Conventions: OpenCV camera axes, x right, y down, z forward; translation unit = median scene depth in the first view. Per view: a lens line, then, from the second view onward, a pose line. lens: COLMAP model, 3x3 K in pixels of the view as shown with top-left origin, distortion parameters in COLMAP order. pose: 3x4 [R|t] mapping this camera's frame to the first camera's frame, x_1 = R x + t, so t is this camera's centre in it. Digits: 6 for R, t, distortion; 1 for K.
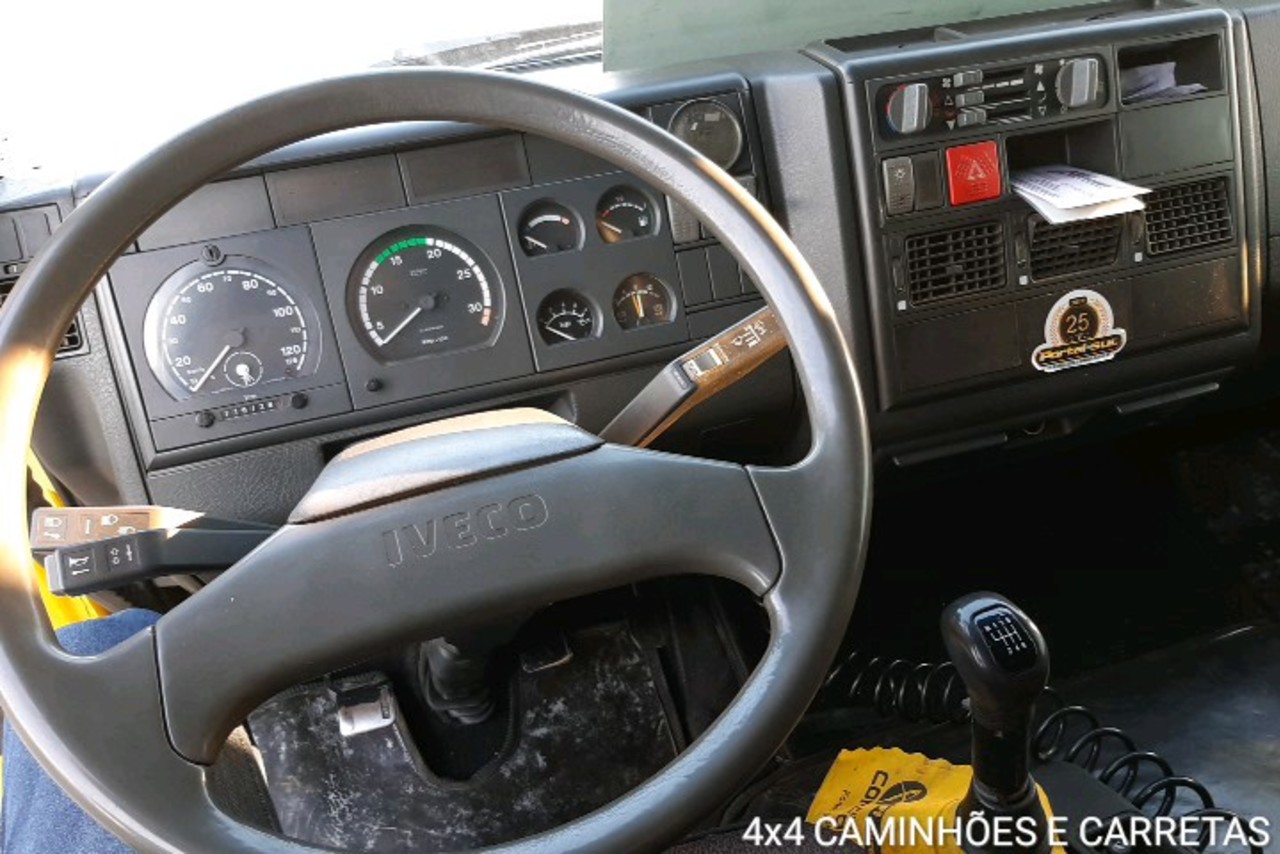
lens RADIAL K [[991.6, 0, 638.8], [0, 991.6, 409.9], [0, 0, 1]] dist [0.073589, -0.005080]
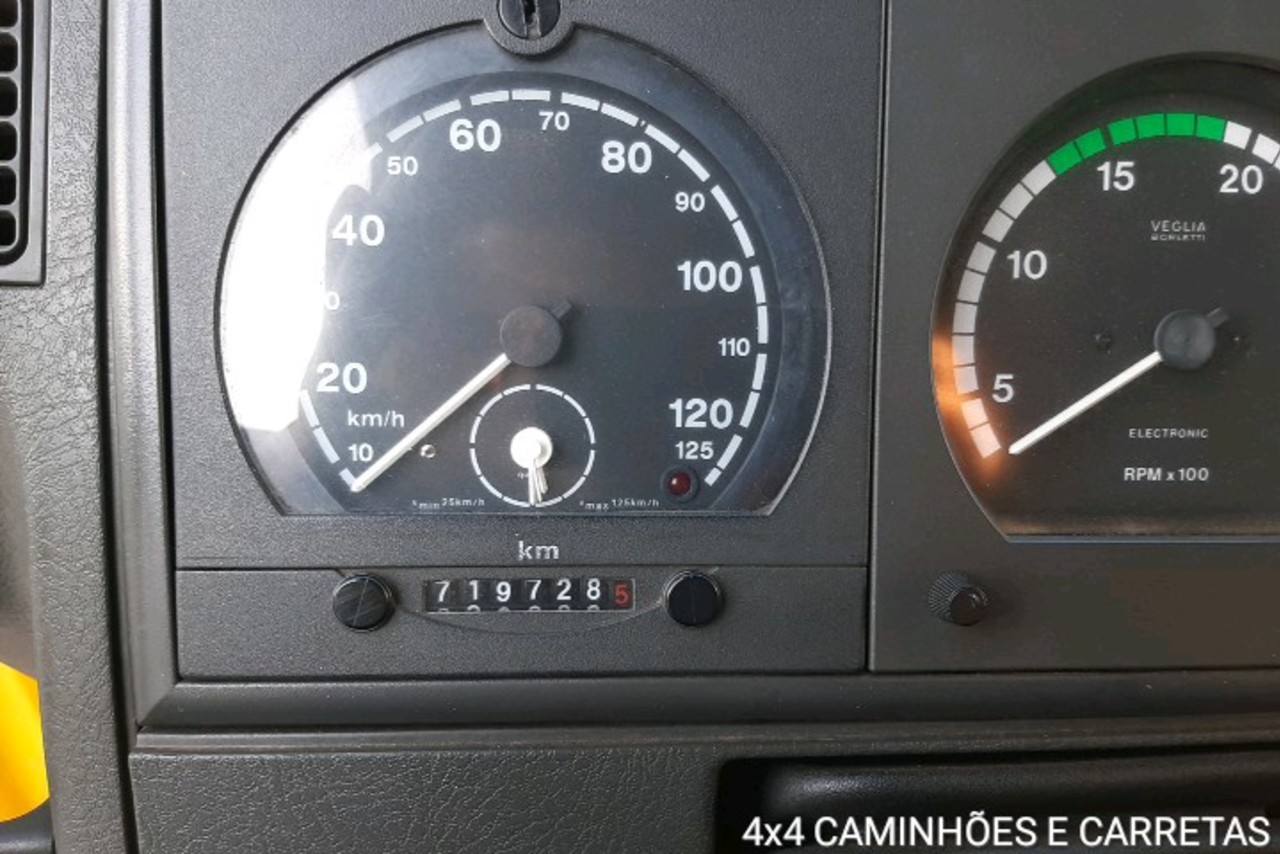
lens RADIAL K [[963.6, 0, 656.1], [0, 963.6, 424.3], [0, 0, 1]] dist [0.104902, -0.147063]
pose [[0.972422, 0.209885, -0.101701, -0.334173], [-0.214795, 0.975844, -0.039883, -0.043168], [0.090874, 0.060628, 0.994015, 0.732597]]
